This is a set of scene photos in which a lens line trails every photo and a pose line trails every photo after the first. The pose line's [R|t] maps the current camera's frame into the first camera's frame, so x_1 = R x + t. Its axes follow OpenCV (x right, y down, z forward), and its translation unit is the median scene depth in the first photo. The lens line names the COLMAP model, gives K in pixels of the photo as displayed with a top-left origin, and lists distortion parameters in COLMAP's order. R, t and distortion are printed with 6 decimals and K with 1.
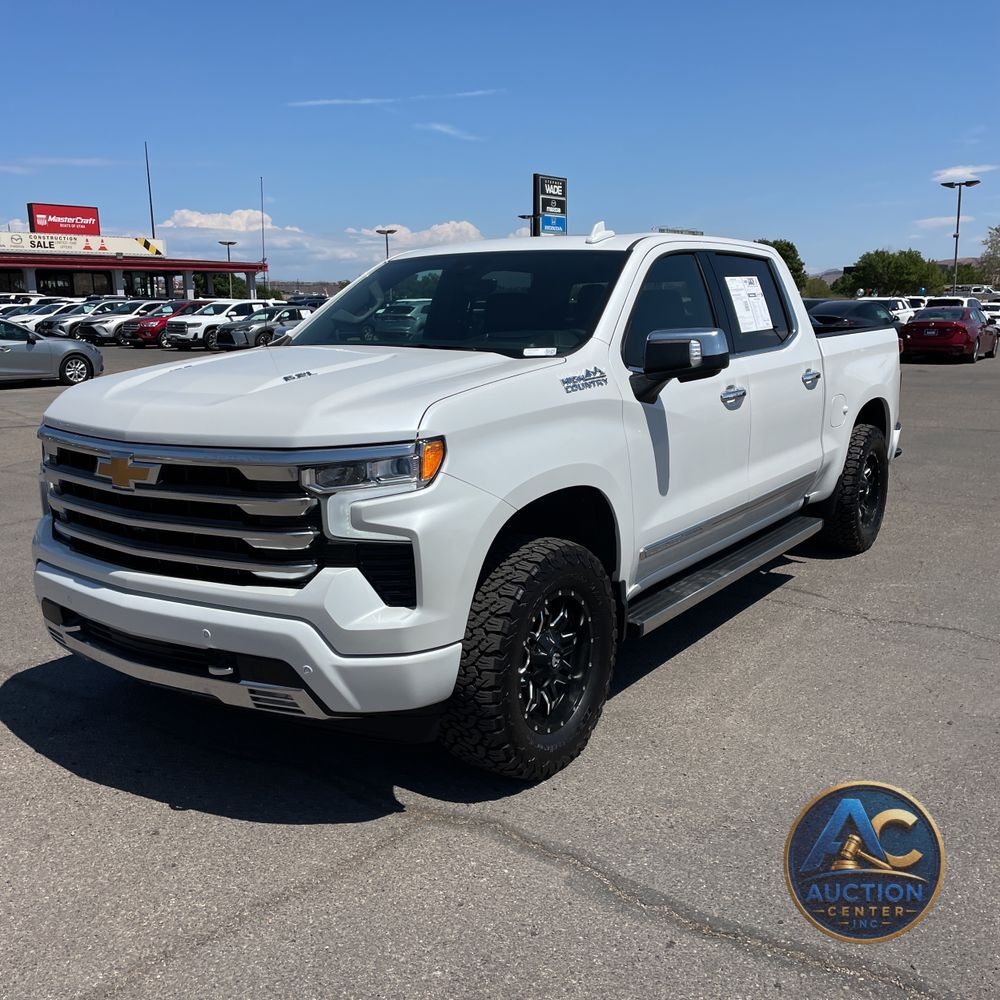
lens RADIAL K [[1014.6, 0, 504.1], [0, 1014.6, 497.5], [0, 0, 1]] dist [0.048660, 0.000000]
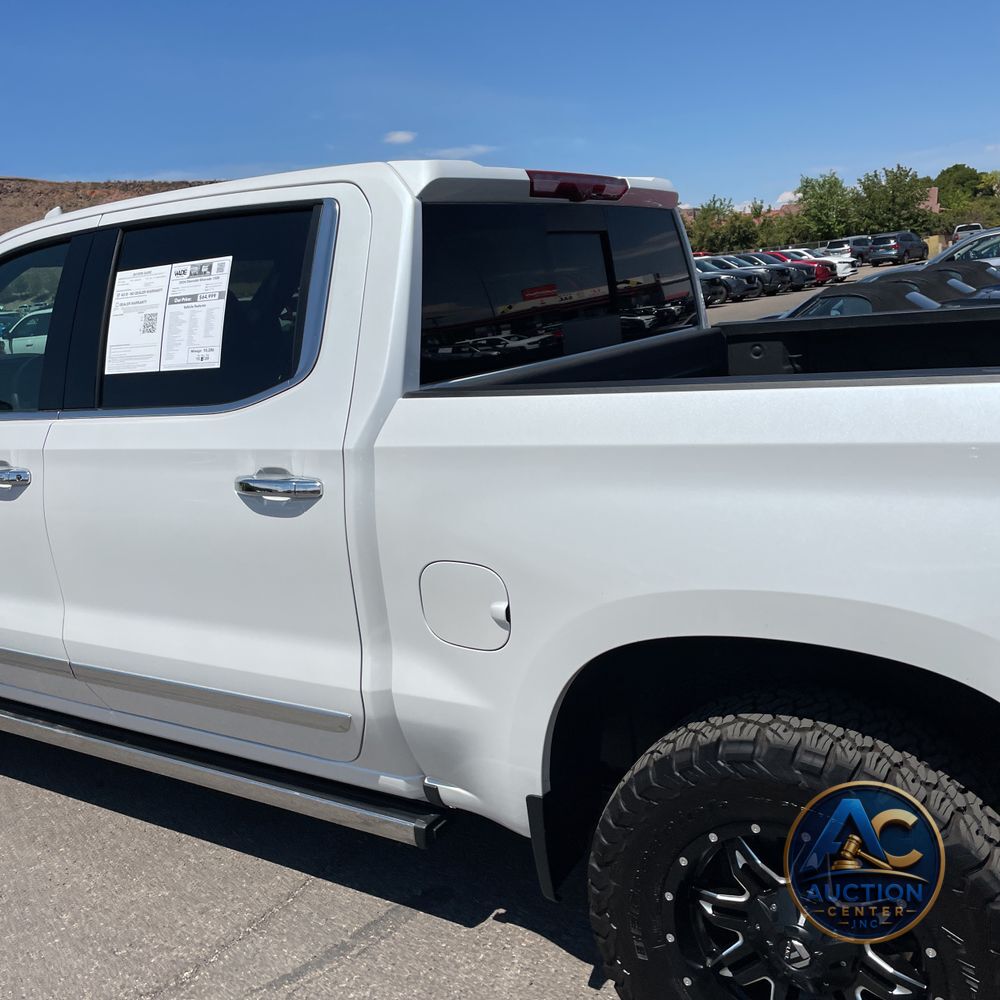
lens RADIAL K [[1014.6, 0, 499.5], [0, 1014.6, 495.8], [0, 0, 1]] dist [0.048660, 0.000000]
pose [[0.040082, 0.216668, -0.975422, 0.744081], [-0.105425, 0.971675, 0.211503, -0.222219], [0.993619, 0.094356, 0.061789, 1.107563]]
